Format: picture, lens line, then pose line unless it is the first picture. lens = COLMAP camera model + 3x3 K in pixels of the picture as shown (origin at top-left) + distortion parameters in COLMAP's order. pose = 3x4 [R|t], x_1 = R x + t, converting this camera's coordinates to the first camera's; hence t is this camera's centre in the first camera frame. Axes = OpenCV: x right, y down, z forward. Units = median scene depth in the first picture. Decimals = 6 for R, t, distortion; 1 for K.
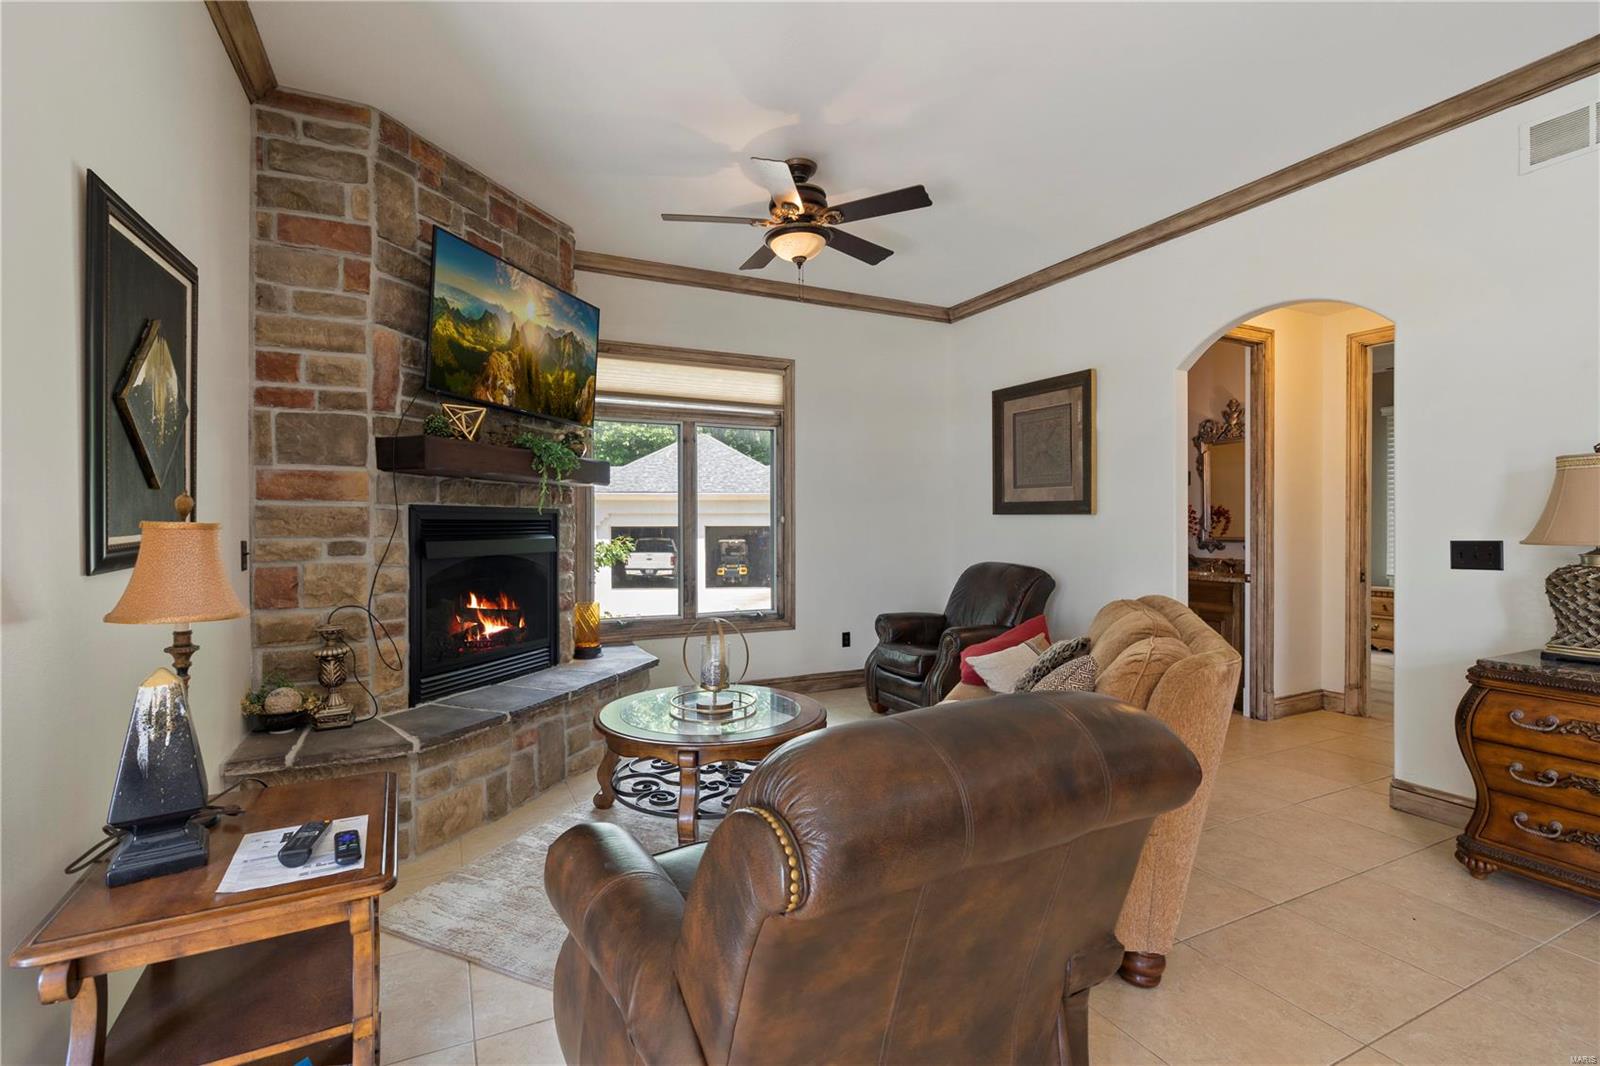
lens RADIAL K [[728.2, 0, 792.9], [0, 728.2, 531.3], [0, 0, 1]] dist [0.004672, 0.002592]
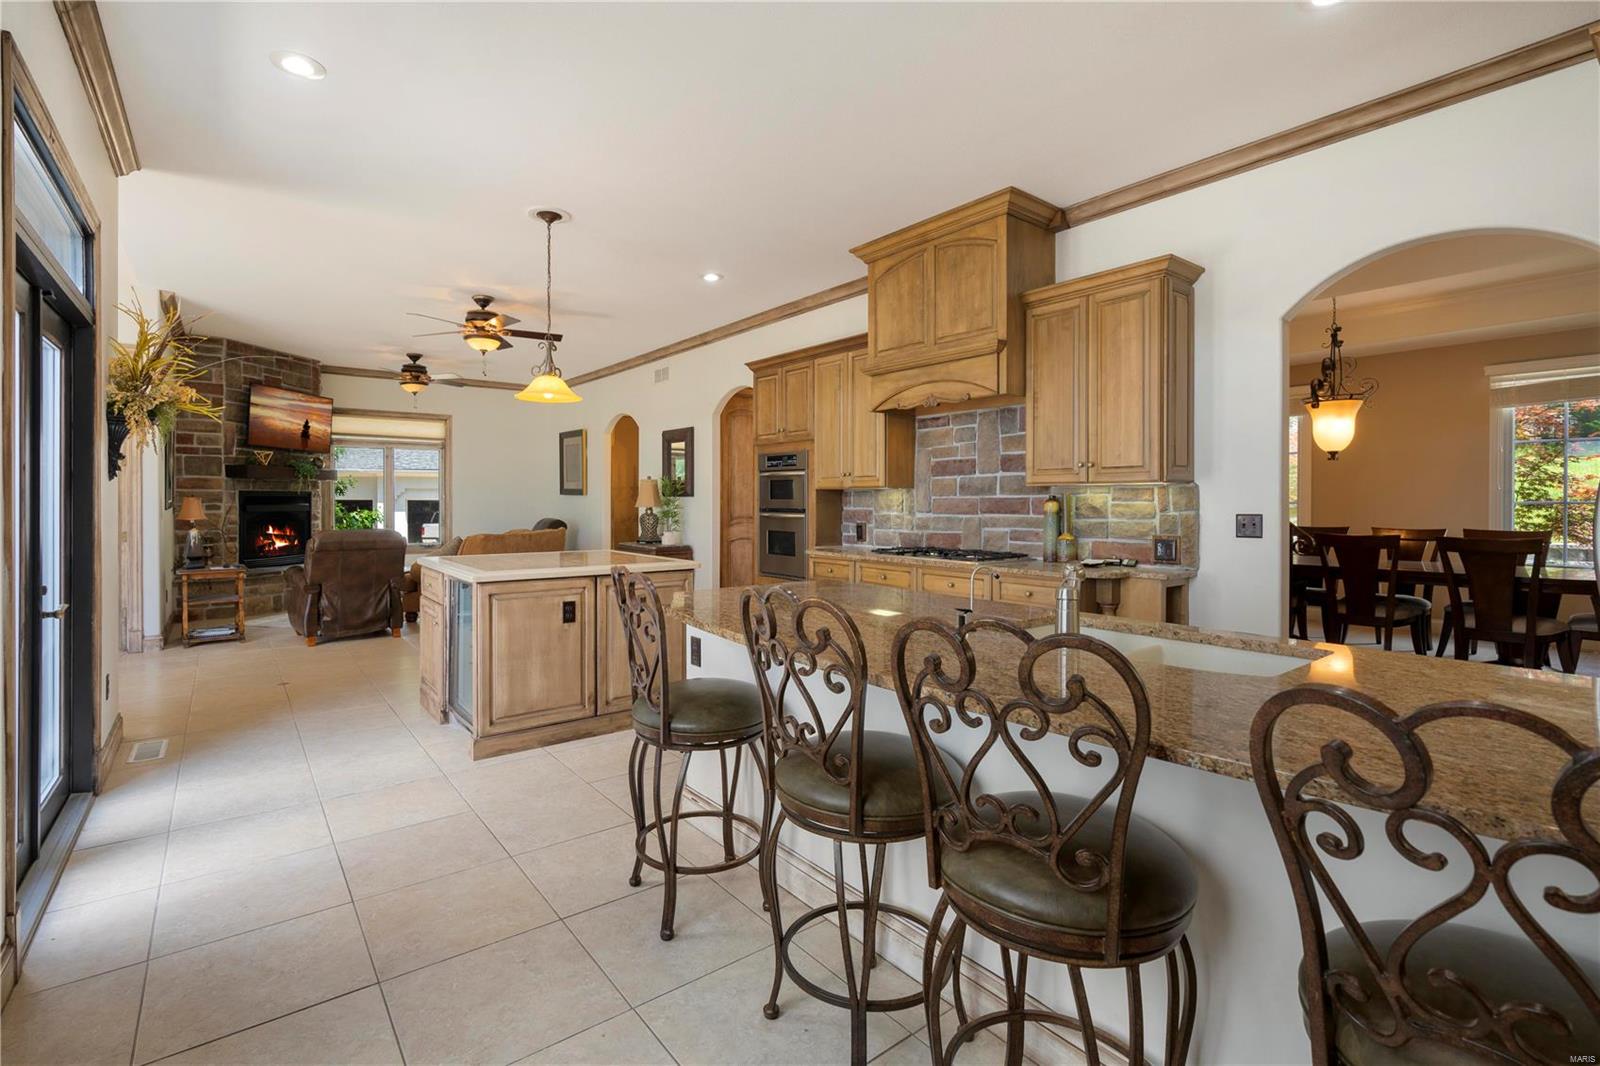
lens RADIAL K [[728.2, 0, 782.4], [0, 728.2, 508.8], [0, 0, 1]] dist [0.004672, 0.002592]
pose [[0.984369, 0.005723, 0.176024, 0.901180], [-0.008208, 0.999877, 0.013388, -0.022281], [-0.175925, -0.014624, 0.984295, -1.865758]]
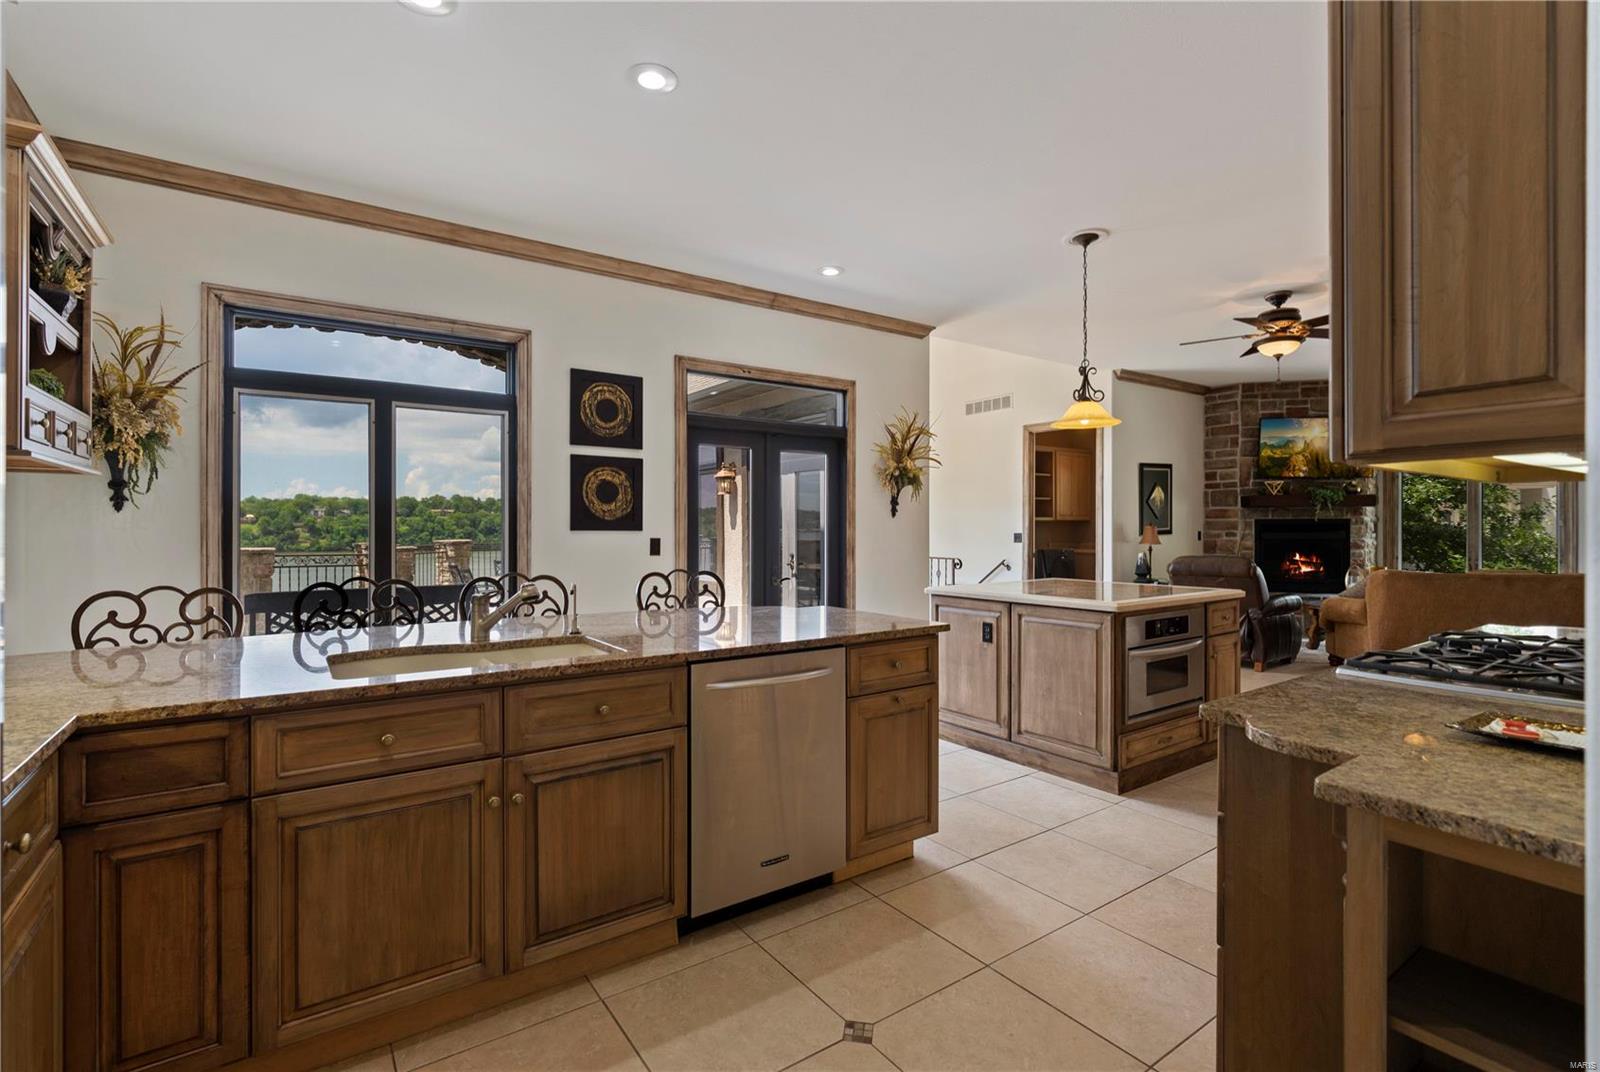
lens RADIAL K [[728.2, 0, 788.9], [0, 728.2, 532.1], [0, 0, 1]] dist [0.004672, 0.002592]
pose [[0.131143, 0.006507, -0.991342, 2.020231], [0.010441, 0.999914, 0.007944, -0.026439], [0.991309, -0.011393, 0.131064, -1.134524]]
